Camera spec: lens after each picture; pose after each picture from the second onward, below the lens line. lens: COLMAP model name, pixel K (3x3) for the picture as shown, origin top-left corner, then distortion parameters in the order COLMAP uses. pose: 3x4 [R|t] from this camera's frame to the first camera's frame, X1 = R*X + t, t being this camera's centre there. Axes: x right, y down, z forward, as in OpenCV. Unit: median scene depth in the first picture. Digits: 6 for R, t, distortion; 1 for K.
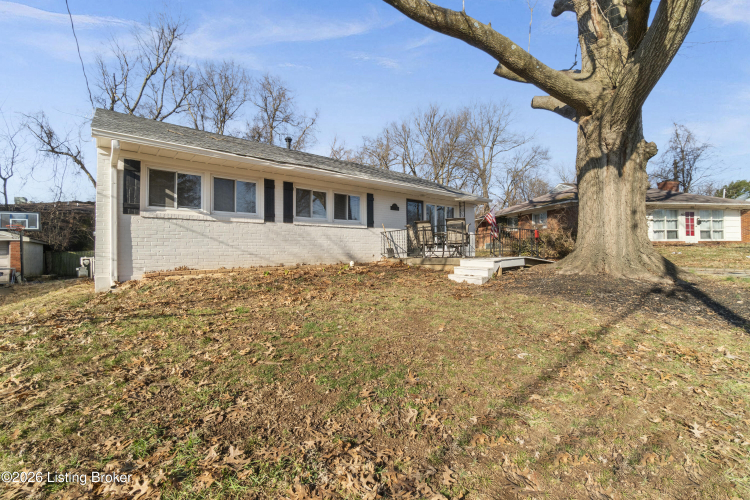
lens RADIAL K [[320.8, 0, 369.0], [0, 320.8, 248.5], [0, 0, 1]] dist [-0.004071, -0.000076]
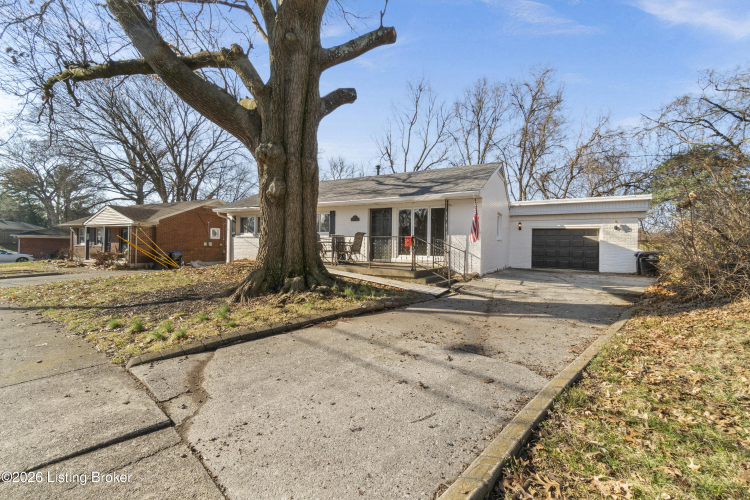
lens RADIAL K [[320.8, 0, 369.0], [0, 320.8, 248.5], [0, 0, 1]] dist [-0.004071, -0.000076]
pose [[0.355833, 0.021523, -0.934302, 1.423455], [-0.009538, 0.999766, 0.019398, -0.050443], [0.934501, 0.002009, 0.355956, 0.753545]]
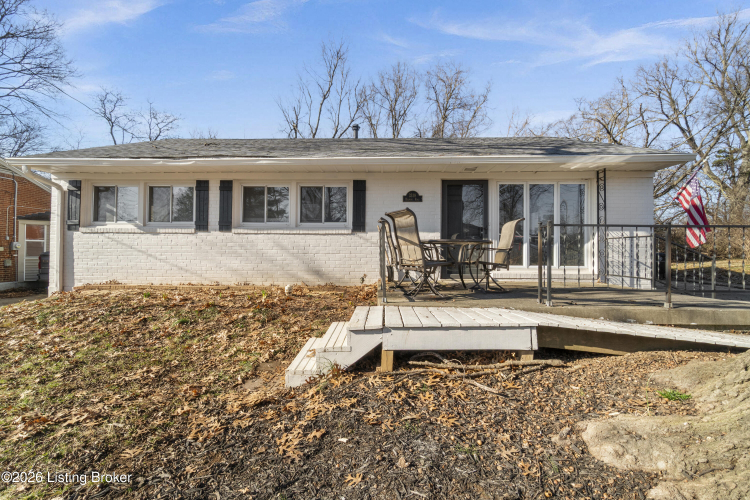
lens RADIAL K [[320.8, 0, 369.0], [0, 320.8, 248.5], [0, 0, 1]] dist [-0.004071, -0.000076]
pose [[0.745990, 0.010817, -0.665870, 0.505273], [-0.006878, 0.999940, 0.008539, -0.042050], [0.665922, -0.001791, 0.746019, 0.587457]]
